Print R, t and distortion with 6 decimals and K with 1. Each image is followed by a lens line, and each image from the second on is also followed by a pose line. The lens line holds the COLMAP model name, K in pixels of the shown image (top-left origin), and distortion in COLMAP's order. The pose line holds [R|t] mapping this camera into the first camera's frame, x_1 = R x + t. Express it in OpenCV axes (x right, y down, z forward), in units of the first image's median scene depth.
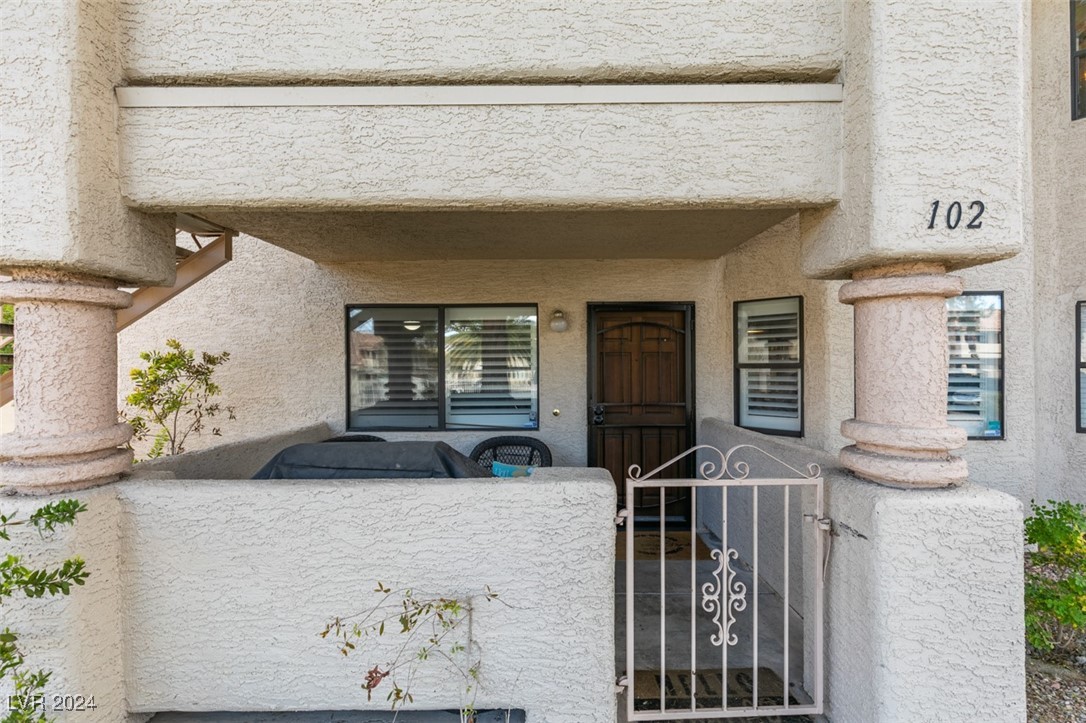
lens RADIAL K [[488.5, 0, 540.9], [0, 488.5, 370.8], [0, 0, 1]] dist [0.002217, -0.000163]
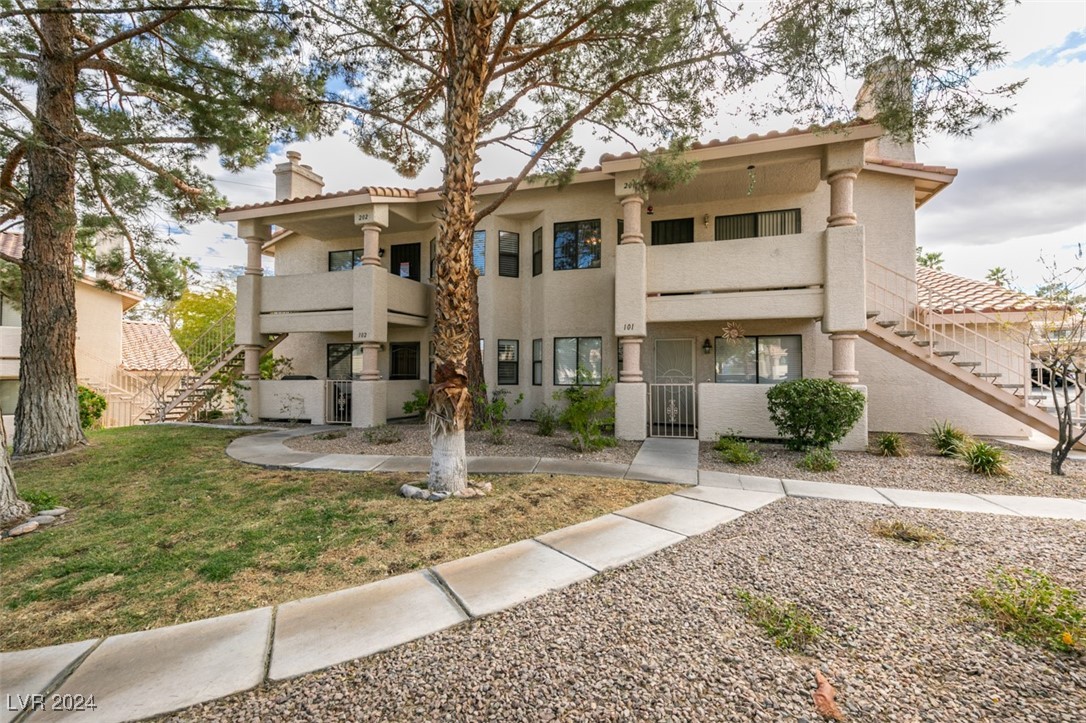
lens RADIAL K [[484.5, 0, 540.7], [0, 484.5, 363.7], [0, 0, 1]] dist [0.000548, -0.000352]
pose [[0.959941, 0.001190, -0.280200, 2.483012], [-0.008408, 0.999663, -0.024559, 0.091087], [0.280076, 0.025931, 0.959627, -2.247309]]
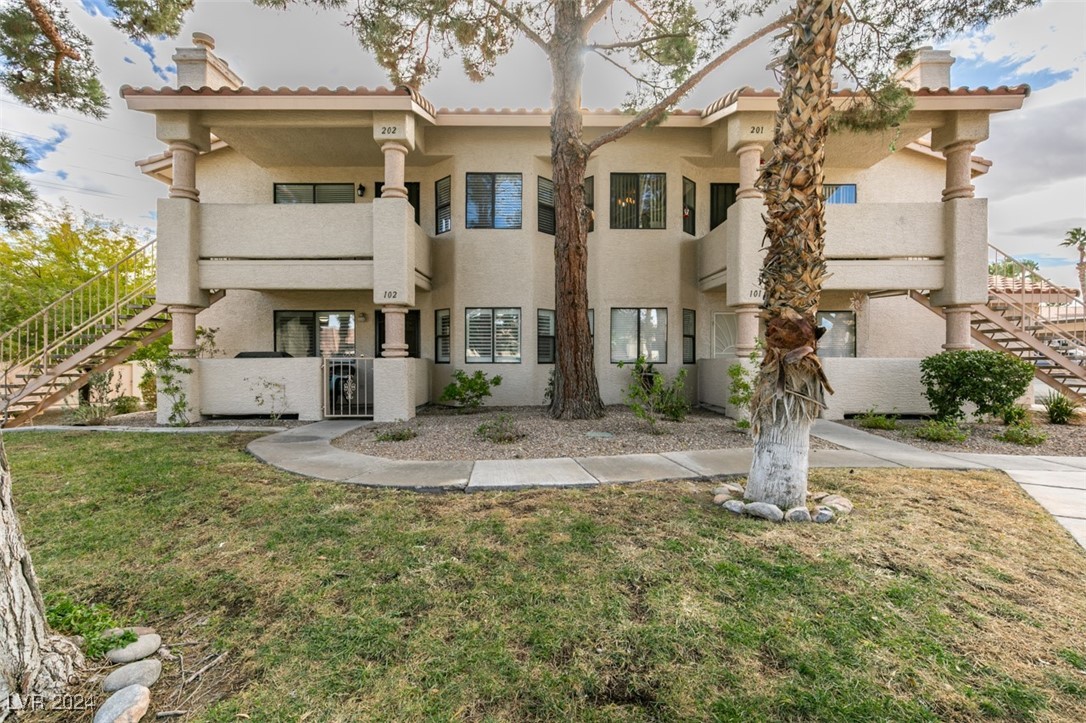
lens RADIAL K [[484.5, 0, 540.7], [0, 484.5, 363.7], [0, 0, 1]] dist [0.000548, -0.000352]
pose [[0.999297, 0.004777, 0.037178, 1.092016], [-0.004787, 0.999989, 0.000166, 0.159312], [-0.037177, -0.000343, 0.999309, -1.851932]]
